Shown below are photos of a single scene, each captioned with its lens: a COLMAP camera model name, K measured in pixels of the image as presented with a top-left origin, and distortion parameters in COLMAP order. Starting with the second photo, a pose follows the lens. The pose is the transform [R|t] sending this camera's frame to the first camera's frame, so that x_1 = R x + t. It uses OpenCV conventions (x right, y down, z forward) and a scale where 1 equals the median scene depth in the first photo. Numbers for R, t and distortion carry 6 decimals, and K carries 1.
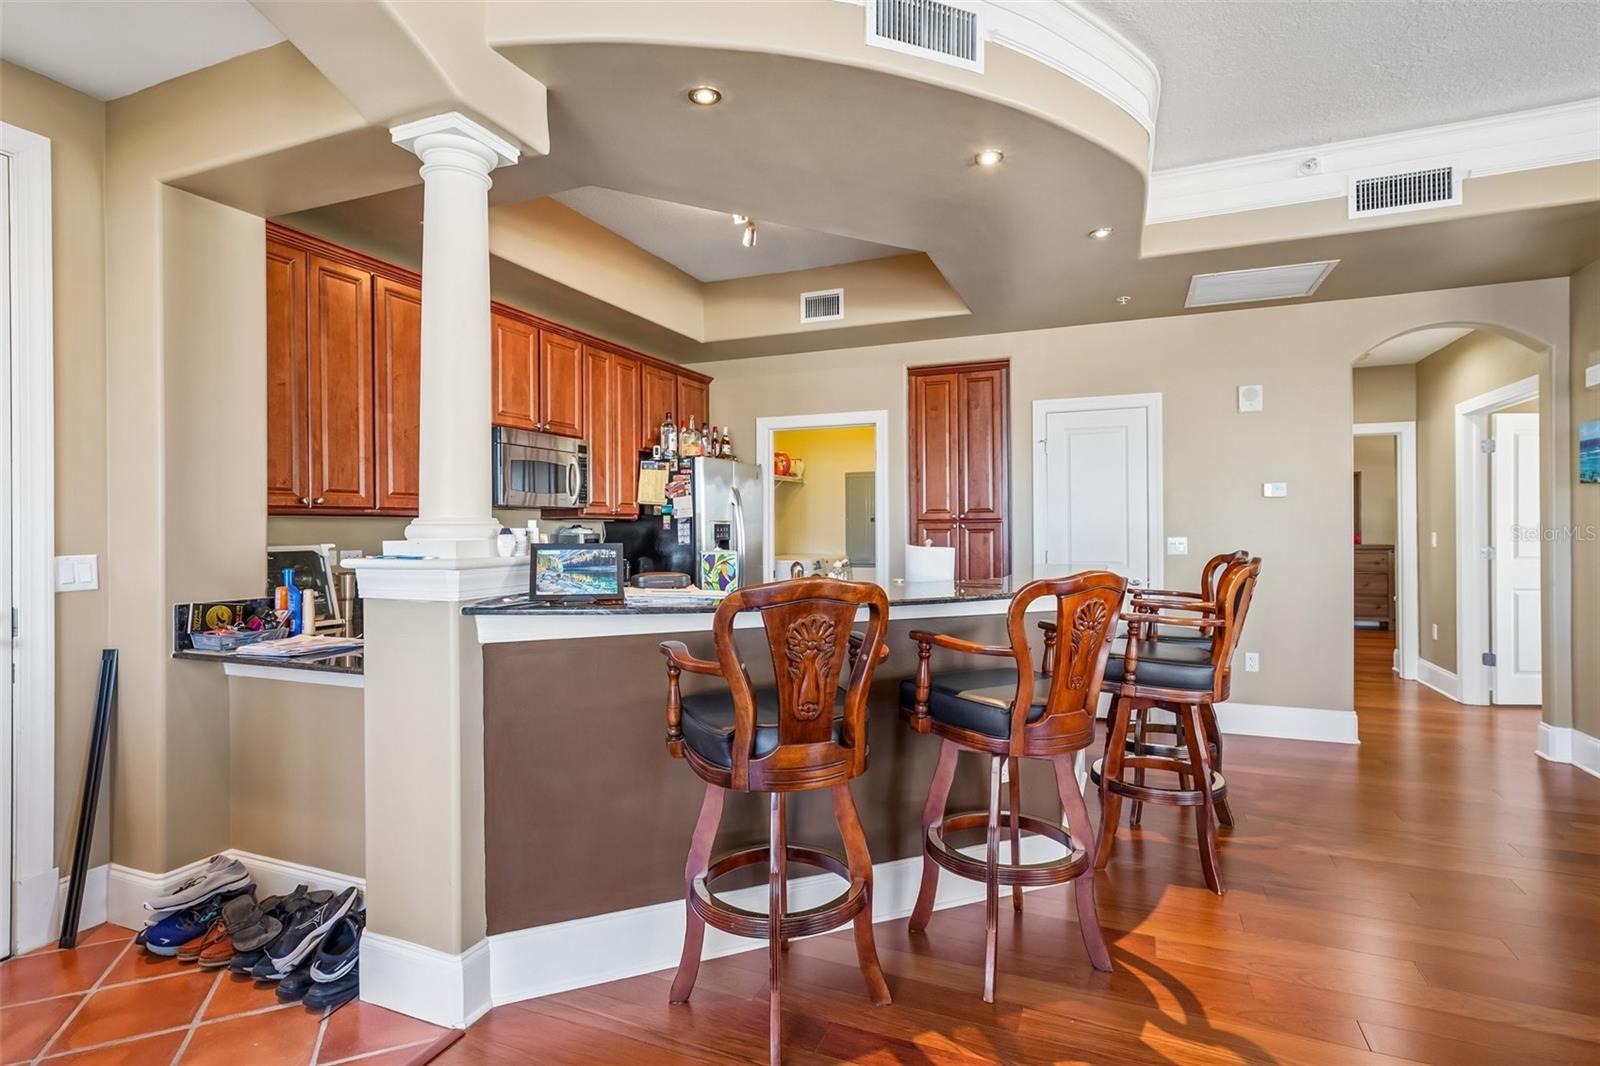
lens RADIAL K [[791.4, 0, 777.1], [0, 791.4, 525.3], [0, 0, 1]] dist [0.001715, -0.000172]
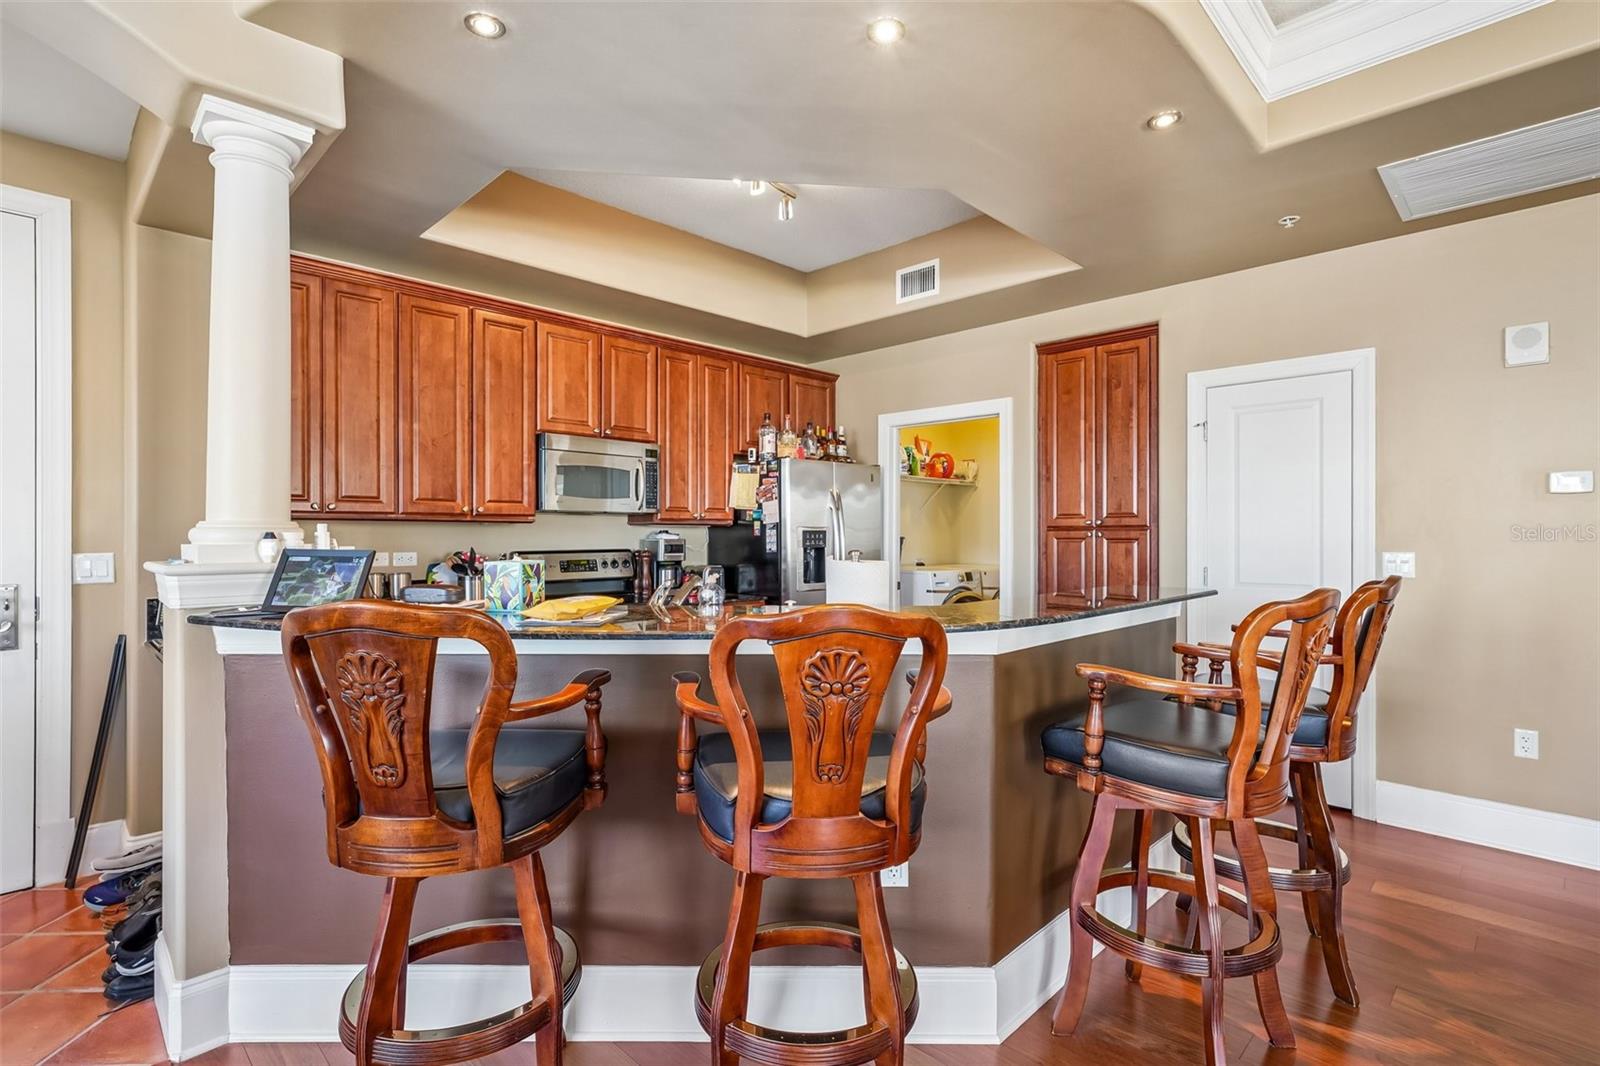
lens RADIAL K [[760.0, 0, 785.6], [0, 760.0, 533.2], [0, 0, 1]] dist [-0.000672, 0.000879]
pose [[0.928746, 0.007030, -0.370651, 0.236728], [-0.006294, 0.999975, 0.003195, -0.000836], [0.370664, -0.000635, 0.928767, 0.165686]]
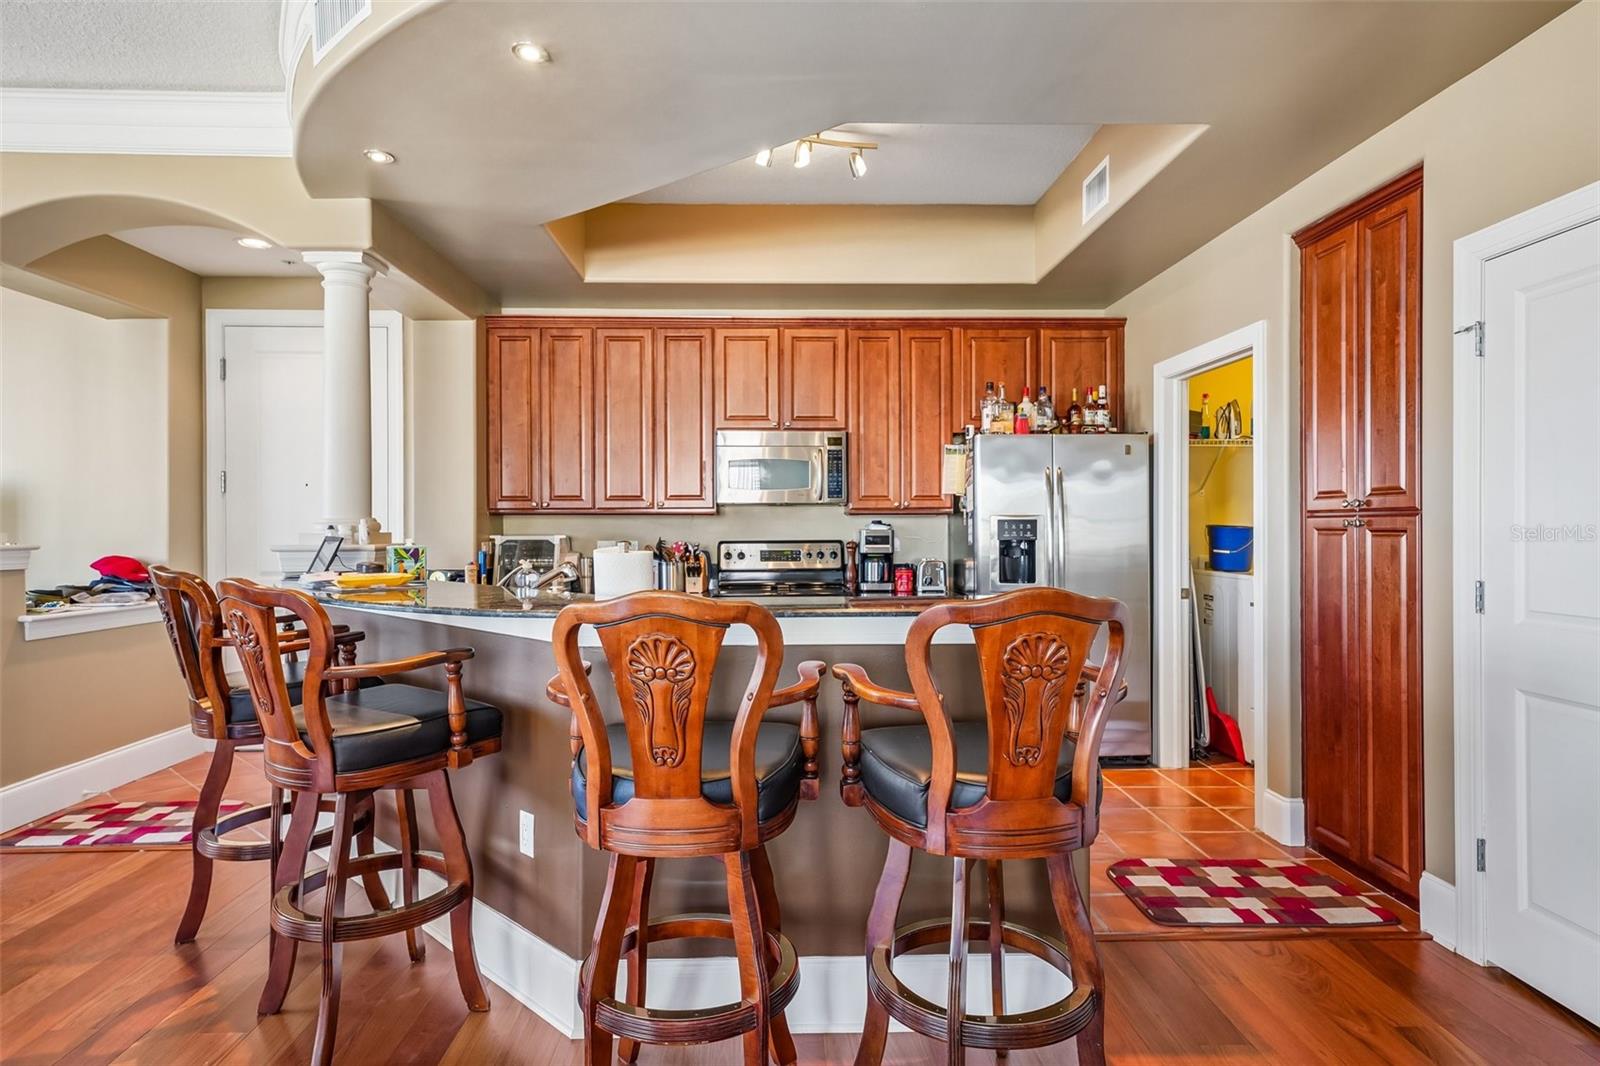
lens RADIAL K [[864.7, 0, 789.6], [0, 864.7, 526.2], [0, 0, 1]] dist [0.013357, 0.000318]
pose [[0.424753, 0.006425, -0.905286, 0.613875], [0.002048, 0.999965, 0.008057, -0.002172], [0.905307, -0.005276, 0.424725, 0.459738]]
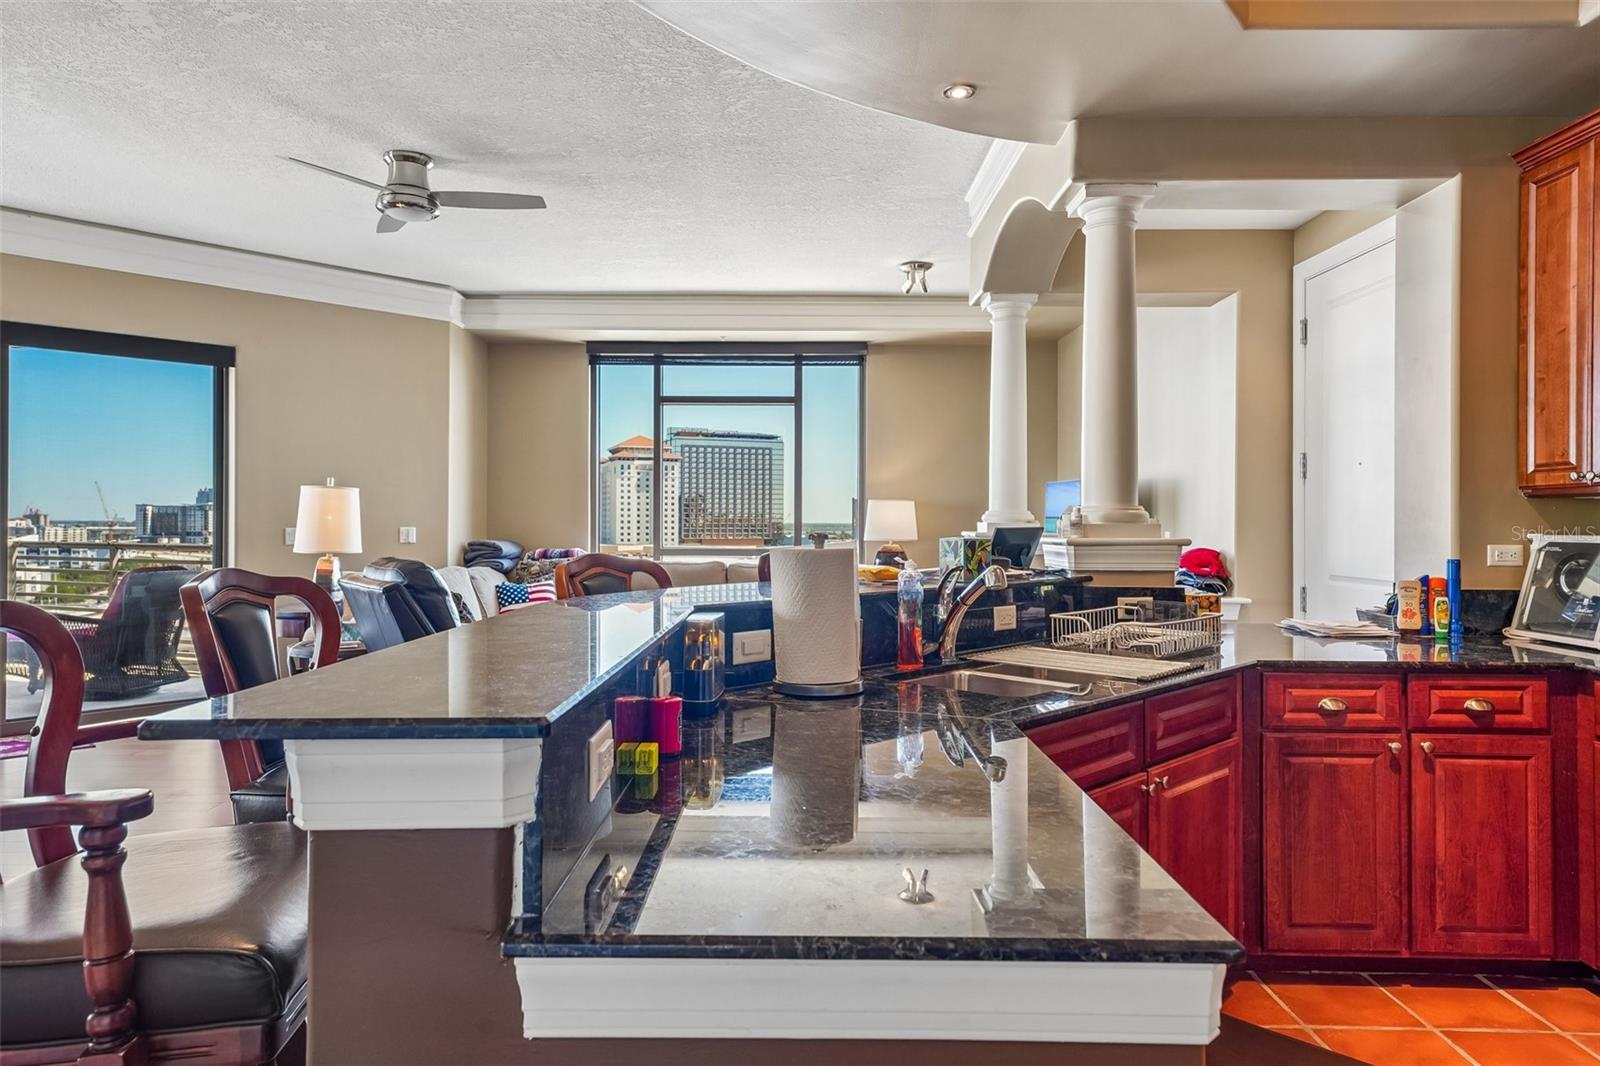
lens RADIAL K [[1002.7, 0, 797.6], [0, 1002.7, 514.7], [0, 0, 1]] dist [0.023880, -0.000096]
pose [[-0.914030, -0.001197, -0.405644, 0.290472], [0.001575, 0.999978, -0.006500, 0.006757], [0.405643, -0.006580, -0.914008, 0.967614]]
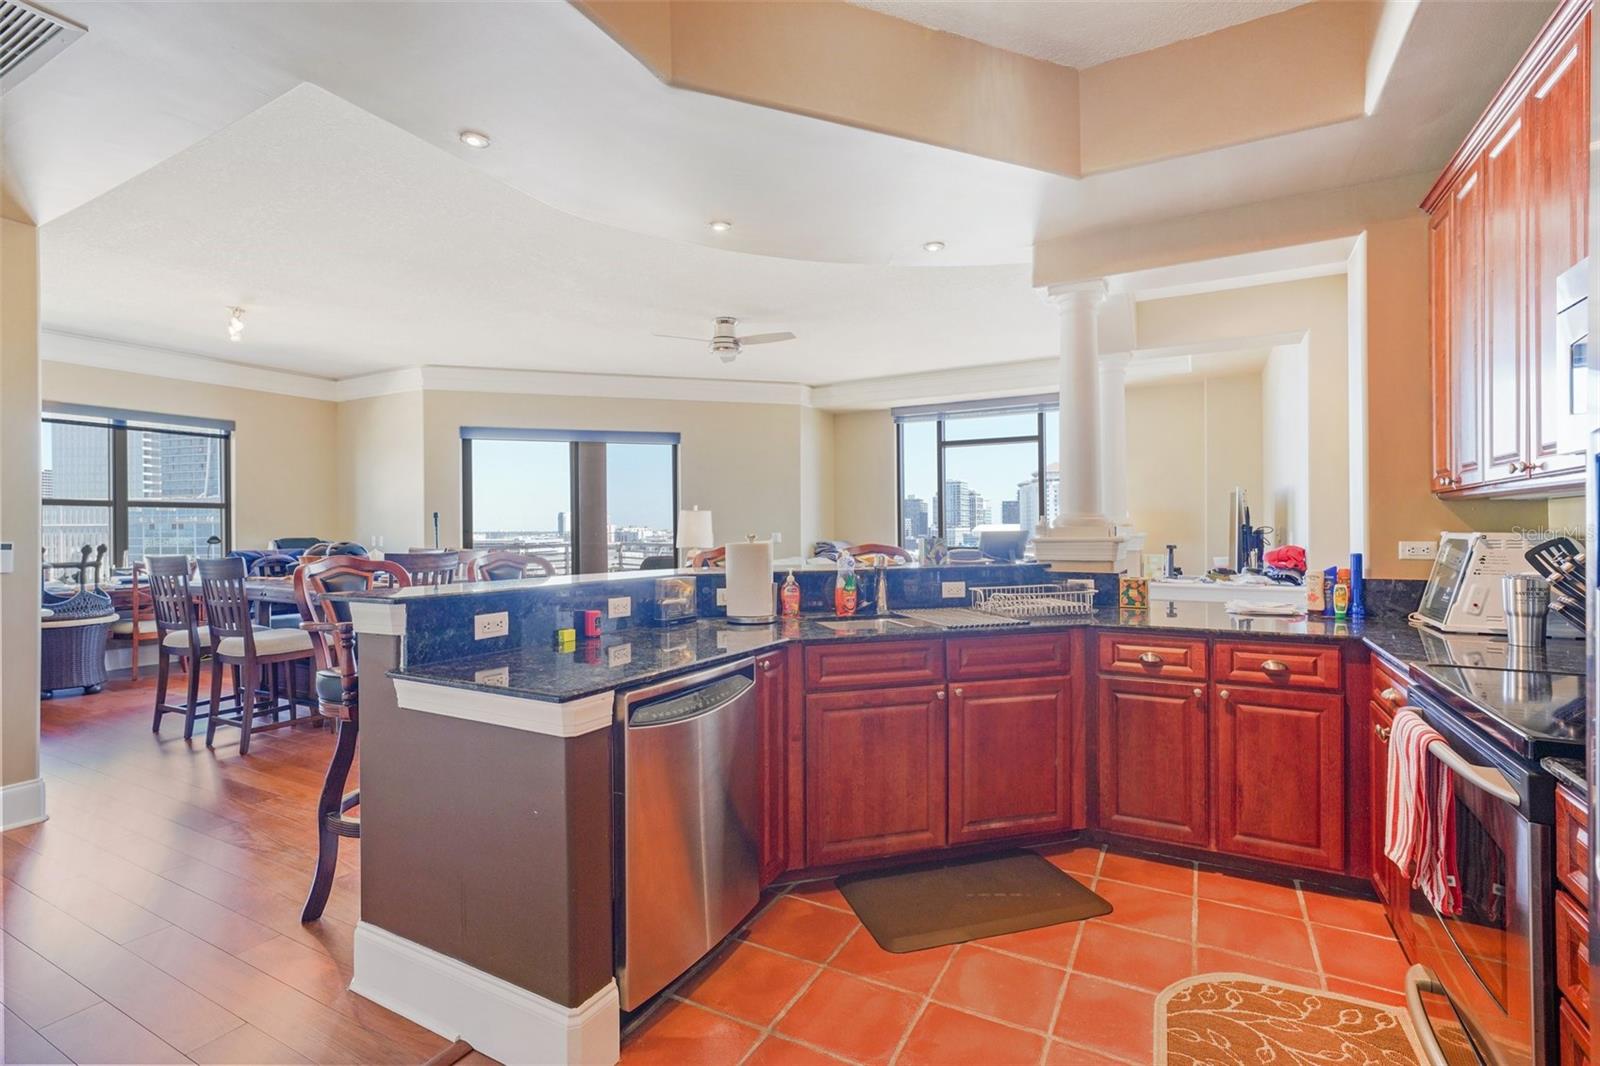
lens RADIAL K [[735.2, 0, 794.3], [0, 735.2, 527.8], [0, 0, 1]] dist [-0.000368, 0.000872]
pose [[-0.996433, 0.011928, 0.083538, 0.032016], [0.011657, 0.999925, -0.003738, 0.009074], [-0.083577, -0.002751, -0.996498, 1.141285]]
